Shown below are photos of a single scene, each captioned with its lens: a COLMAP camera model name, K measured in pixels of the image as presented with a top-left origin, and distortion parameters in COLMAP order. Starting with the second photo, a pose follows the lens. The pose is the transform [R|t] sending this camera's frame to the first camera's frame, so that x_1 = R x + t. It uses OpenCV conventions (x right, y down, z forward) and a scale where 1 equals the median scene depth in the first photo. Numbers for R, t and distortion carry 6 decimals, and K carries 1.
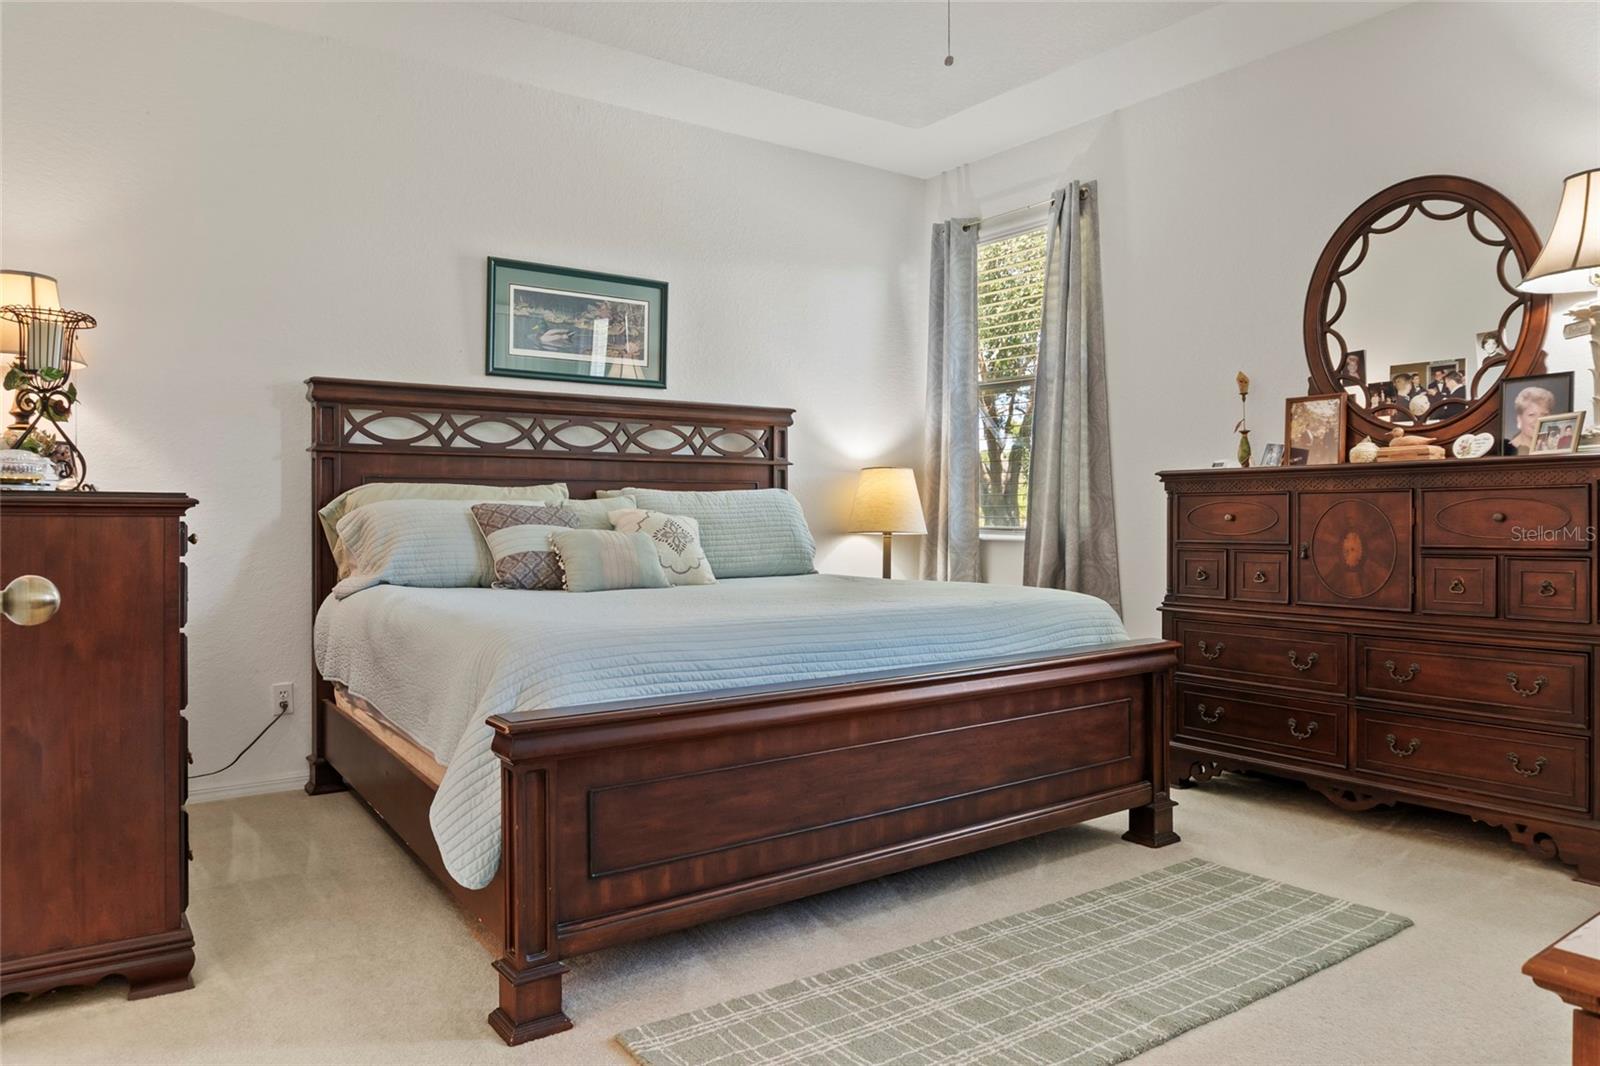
lens RADIAL K [[1086.8, 0, 795.3], [0, 1086.8, 520.1], [0, 0, 1]] dist [-0.024307, -0.007050]
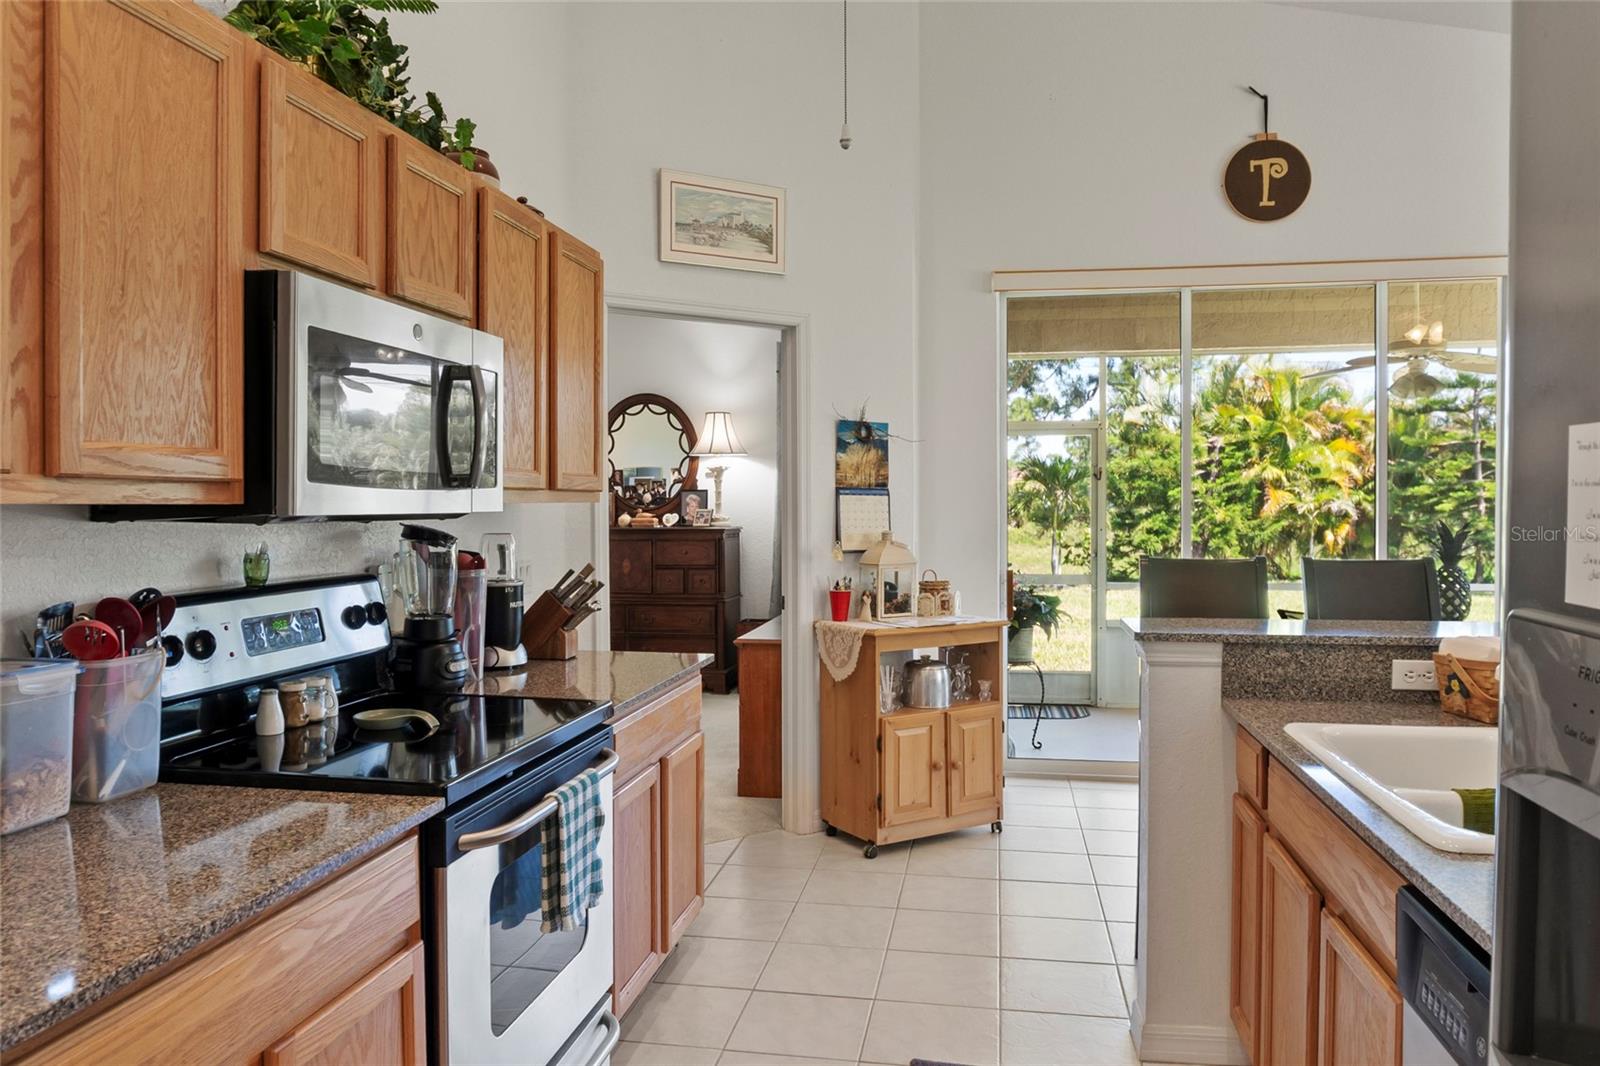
lens RADIAL K [[1086.8, 0, 802.7], [0, 1086.8, 534.6], [0, 0, 1]] dist [-0.024307, -0.007050]
pose [[0.731962, -0.013458, 0.681213, -0.743118], [0.002012, 0.999843, 0.017590, -0.077020], [-0.681342, -0.011504, 0.731874, -0.888466]]
